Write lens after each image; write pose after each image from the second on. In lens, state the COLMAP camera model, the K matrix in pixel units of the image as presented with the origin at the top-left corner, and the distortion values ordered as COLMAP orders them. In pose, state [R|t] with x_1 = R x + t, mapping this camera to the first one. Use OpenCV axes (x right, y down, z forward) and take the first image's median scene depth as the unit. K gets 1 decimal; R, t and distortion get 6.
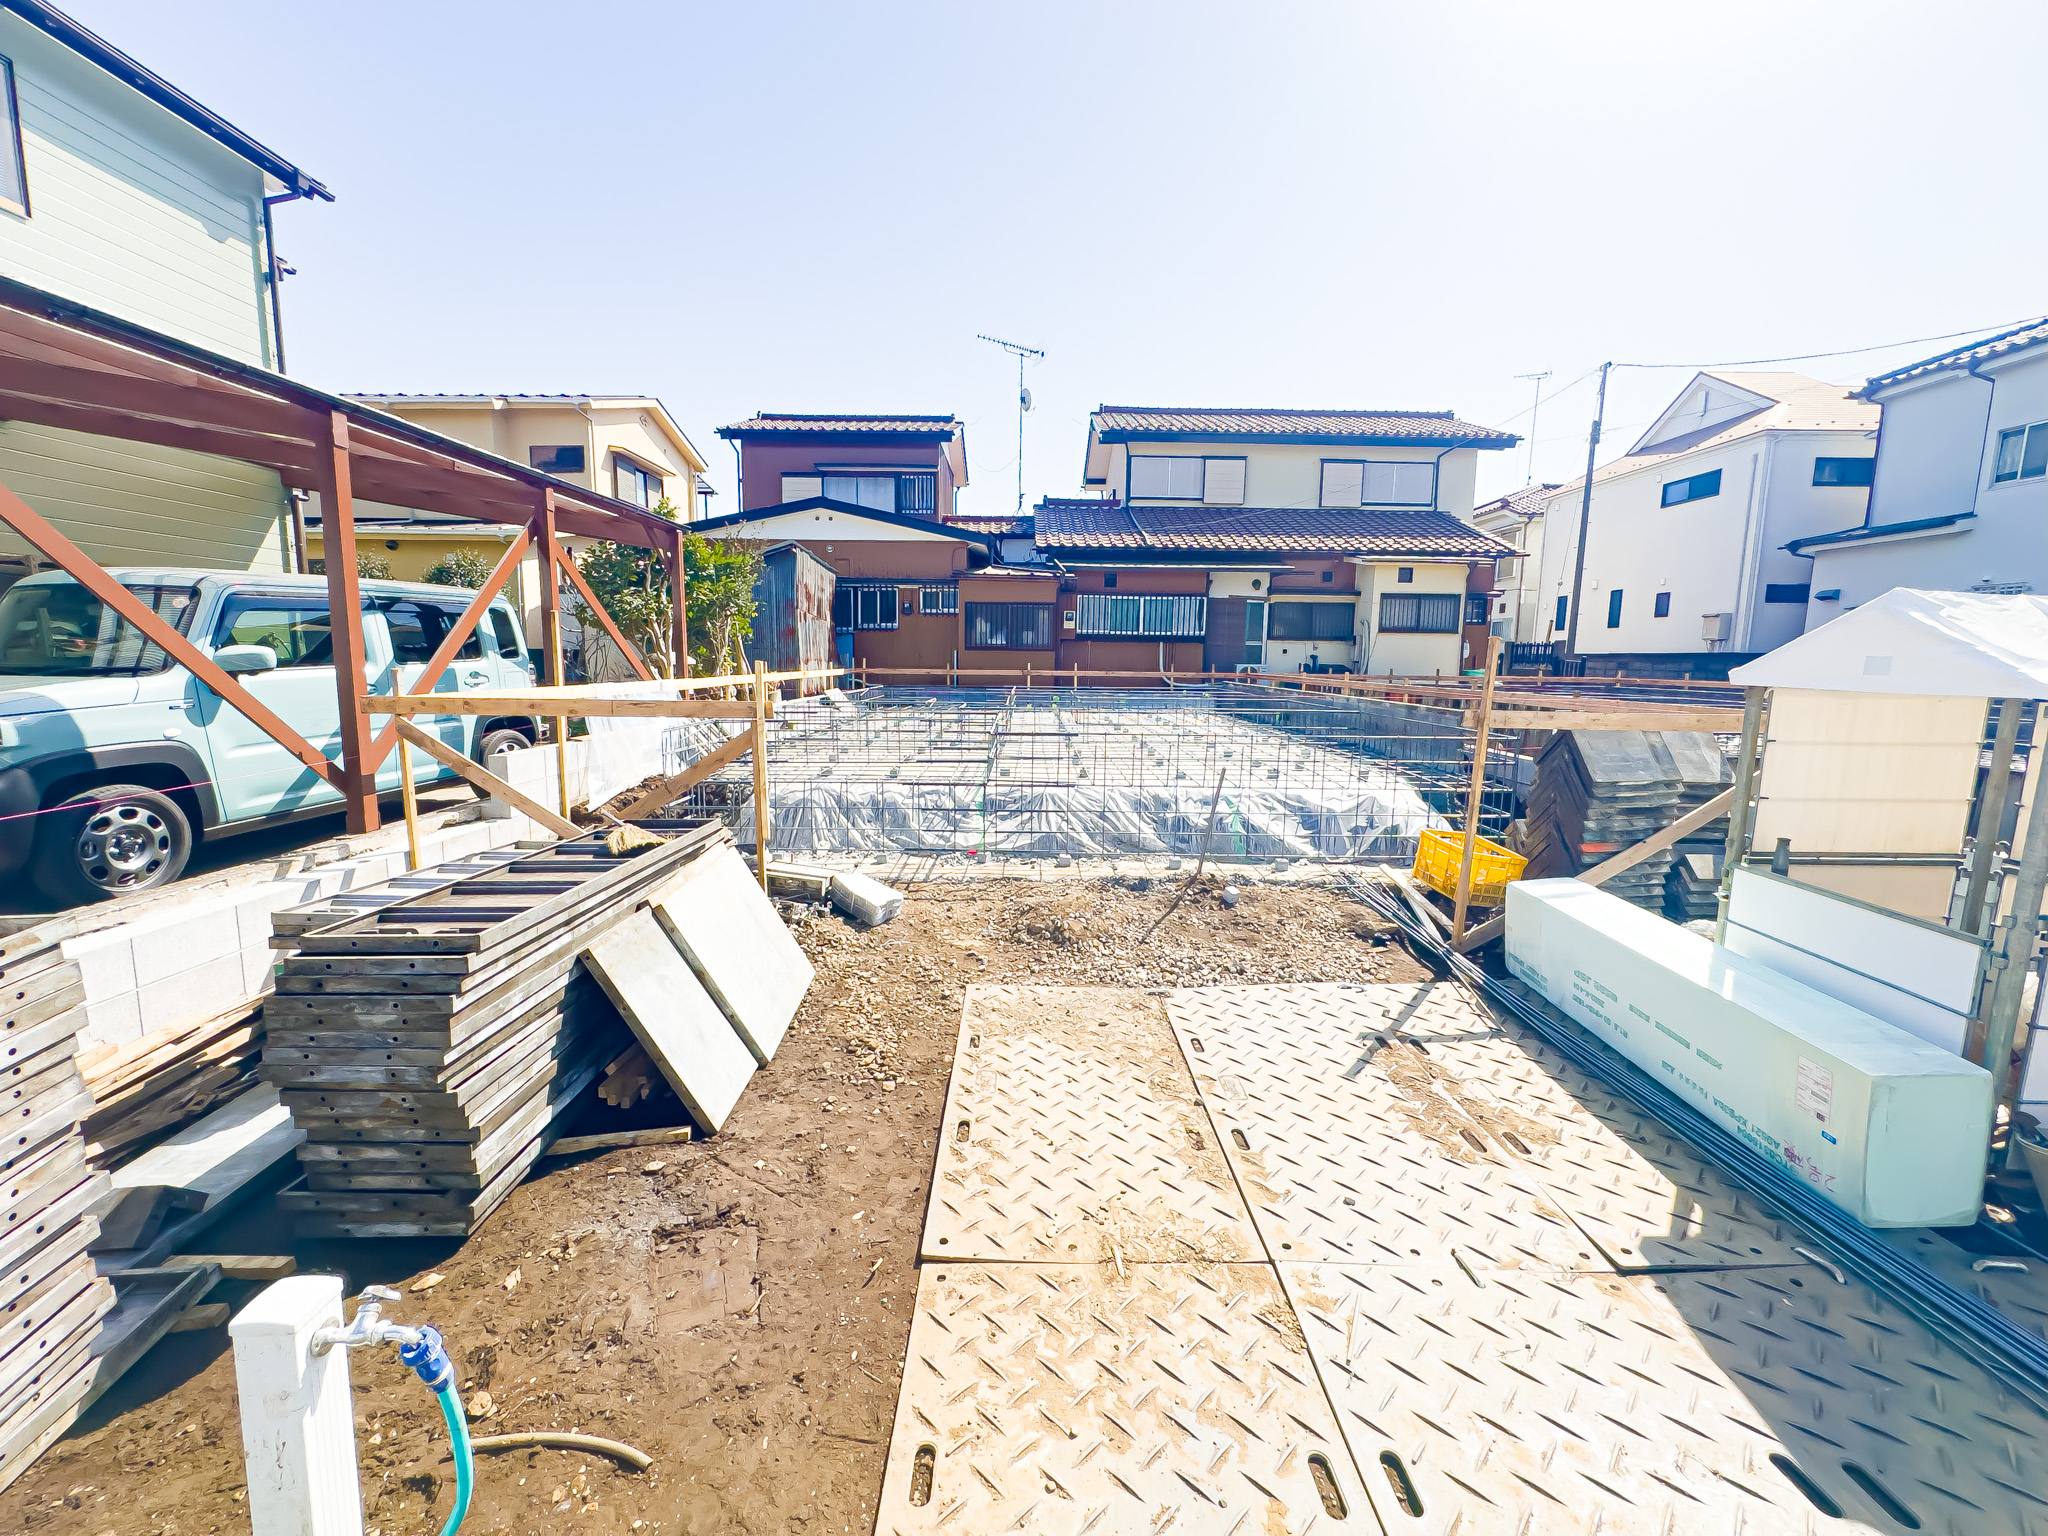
lens RADIAL K [[820.0, 0, 1023.3], [0, 820.0, 764.9], [0, 0, 1]] dist [-0.002856, 0.000303]
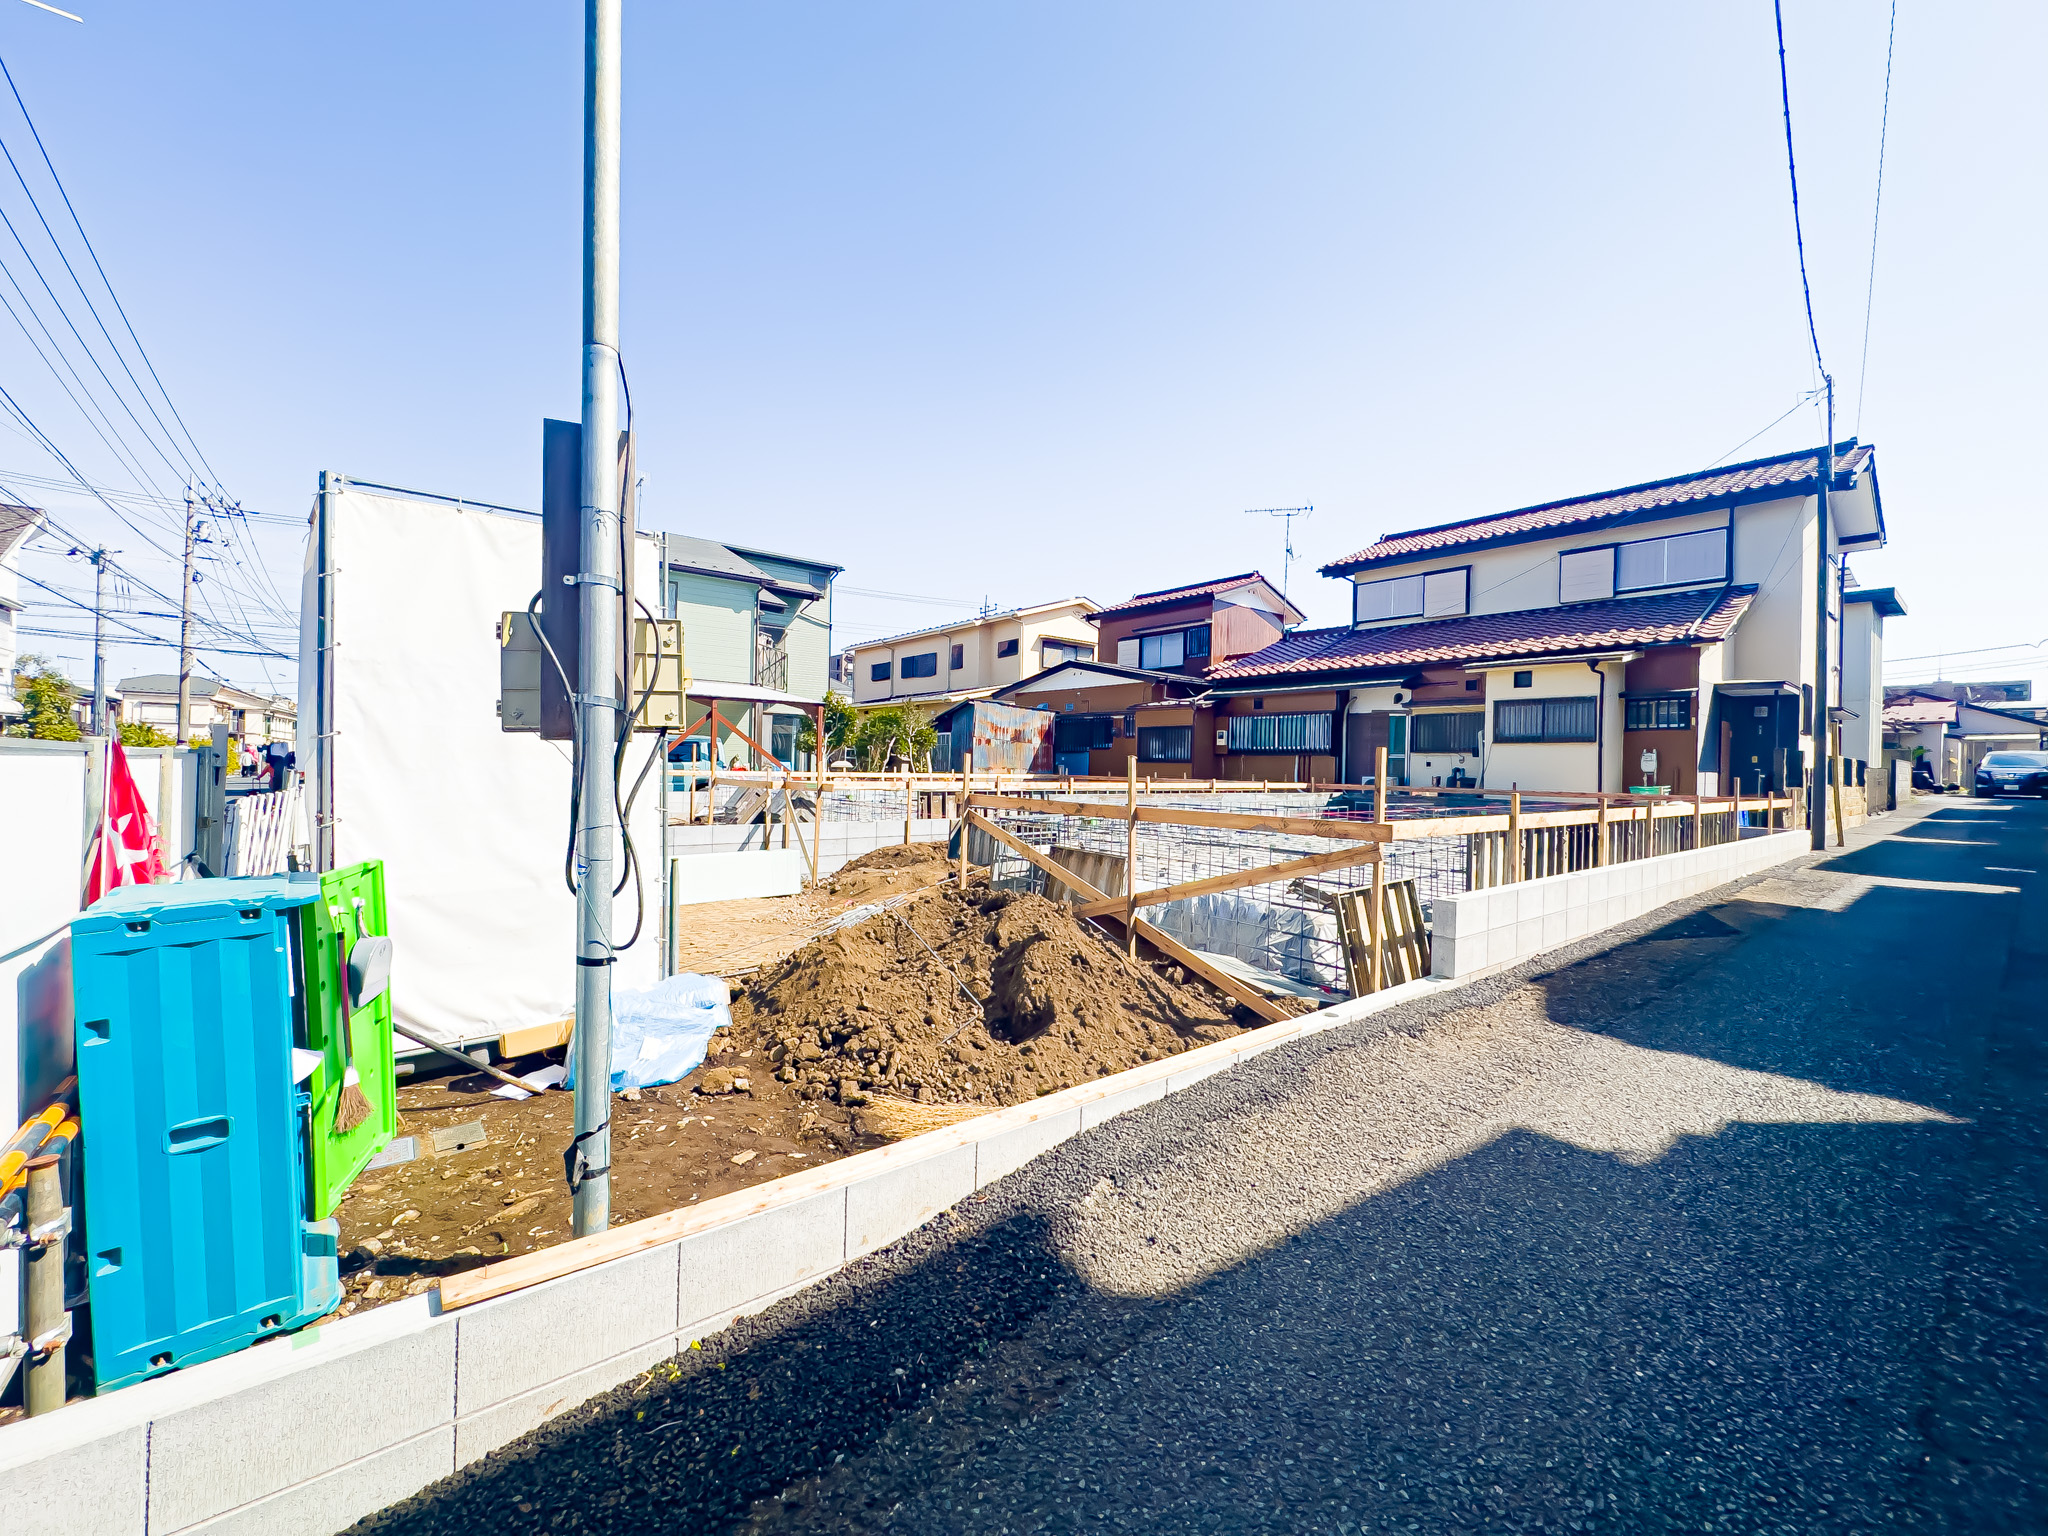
lens RADIAL K [[816.2, 0, 1021.6], [0, 816.2, 764.0], [0, 0, 1]] dist [-0.003392, 0.000305]
pose [[0.635715, -0.000388, -0.771924, 0.795049], [-0.113424, 0.989099, -0.093907, 0.005792], [0.763545, 0.147253, 0.628741, 0.033553]]
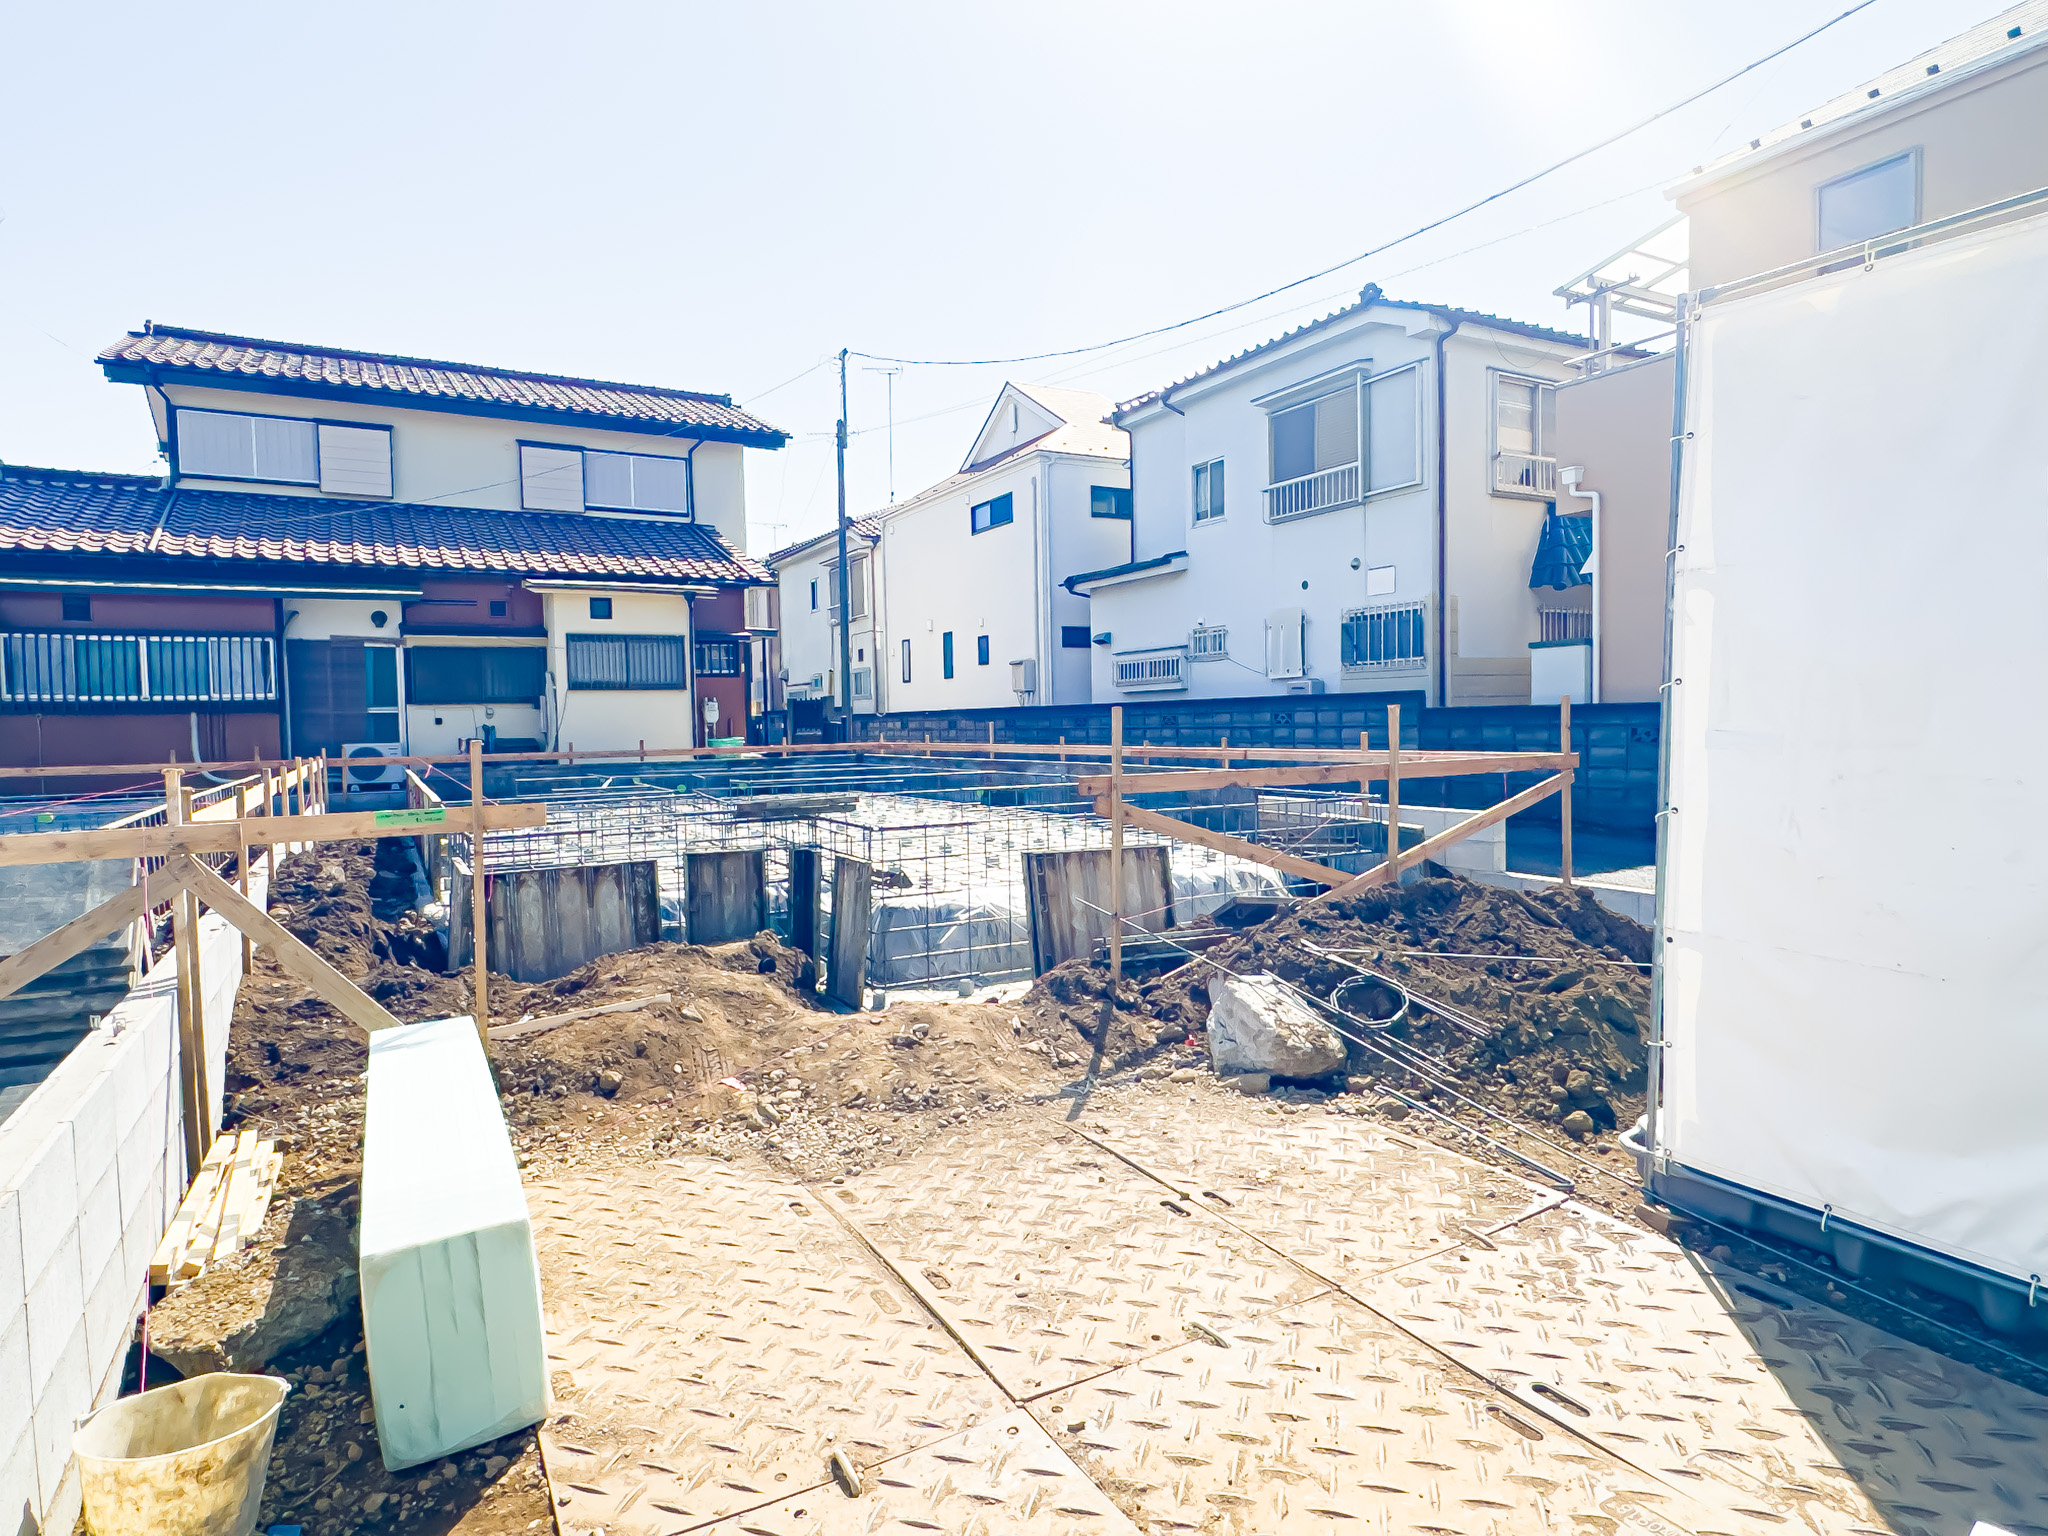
lens RADIAL K [[1149.0, 0, 1020.7], [0, 1149.0, 776.8], [0, 0, 1]] dist [-0.004204, 0.000100]
pose [[0.865802, -0.054789, 0.497377, 0.277545], [0.096485, 0.993614, -0.058502, 0.003174], [-0.490996, 0.098641, 0.865559, -0.009209]]
